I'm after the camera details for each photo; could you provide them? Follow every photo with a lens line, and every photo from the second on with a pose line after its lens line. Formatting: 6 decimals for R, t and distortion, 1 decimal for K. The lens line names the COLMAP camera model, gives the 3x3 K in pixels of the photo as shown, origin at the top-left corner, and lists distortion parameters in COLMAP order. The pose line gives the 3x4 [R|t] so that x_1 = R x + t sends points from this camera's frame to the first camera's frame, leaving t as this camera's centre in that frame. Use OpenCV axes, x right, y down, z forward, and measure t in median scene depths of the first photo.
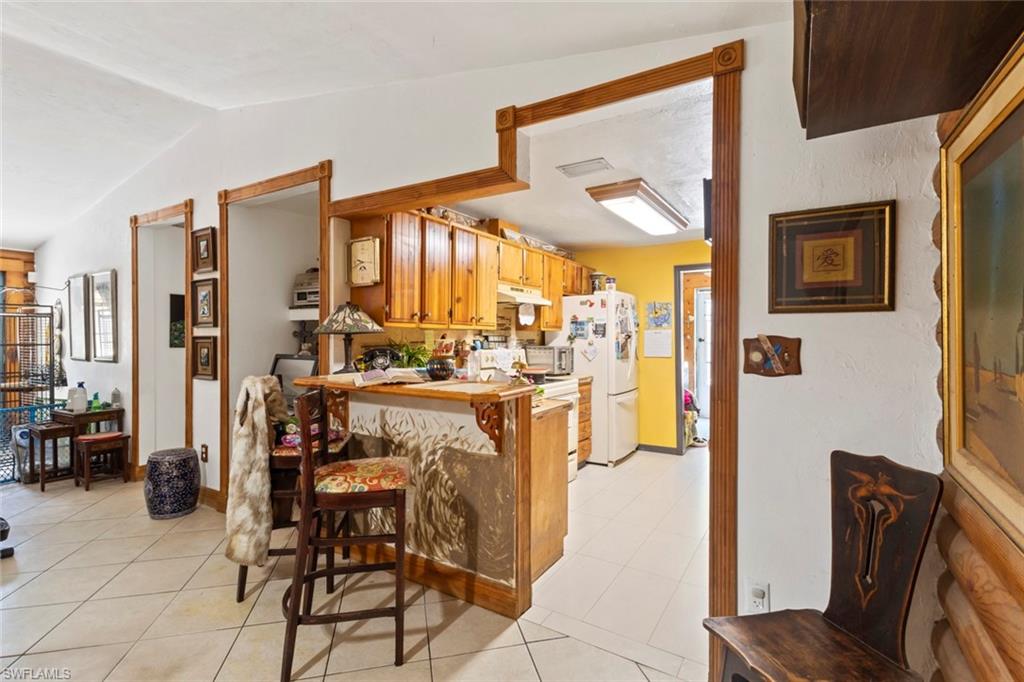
lens RADIAL K [[468.6, 0, 511.8], [0, 468.6, 337.1], [0, 0, 1]] dist [0.002785, 0.000039]
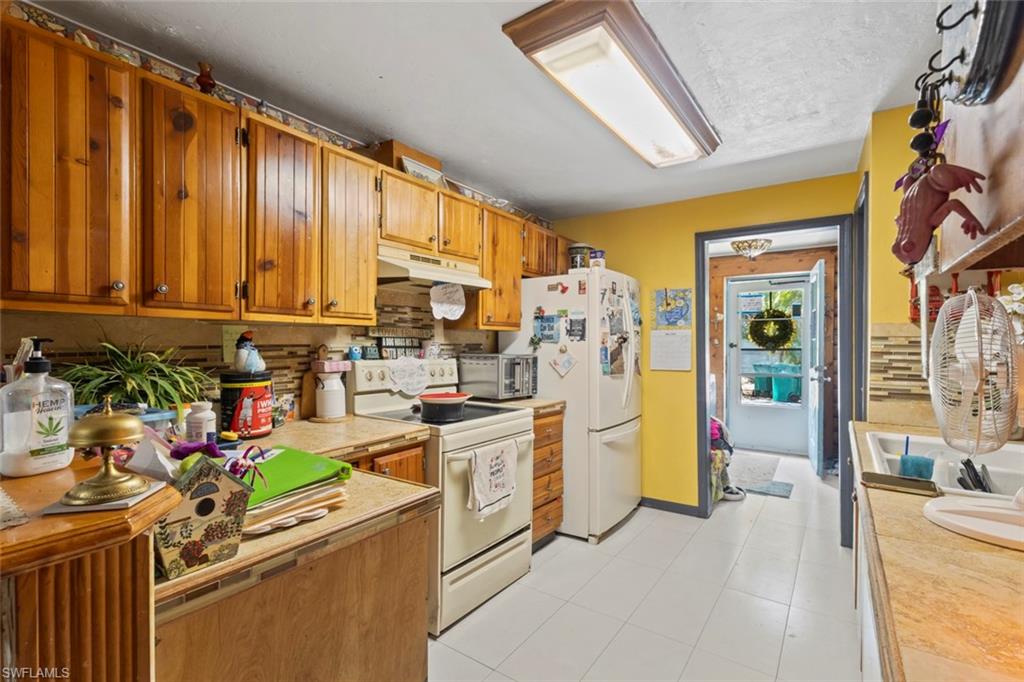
lens RADIAL K [[468.6, 0, 512.3], [0, 468.6, 346.5], [0, 0, 1]] dist [0.002785, 0.000039]
pose [[0.998956, 0.001071, -0.045680, 0.129072], [-0.000749, 0.999975, 0.007081, 0.004243], [0.045687, -0.007039, 0.998931, 0.354932]]
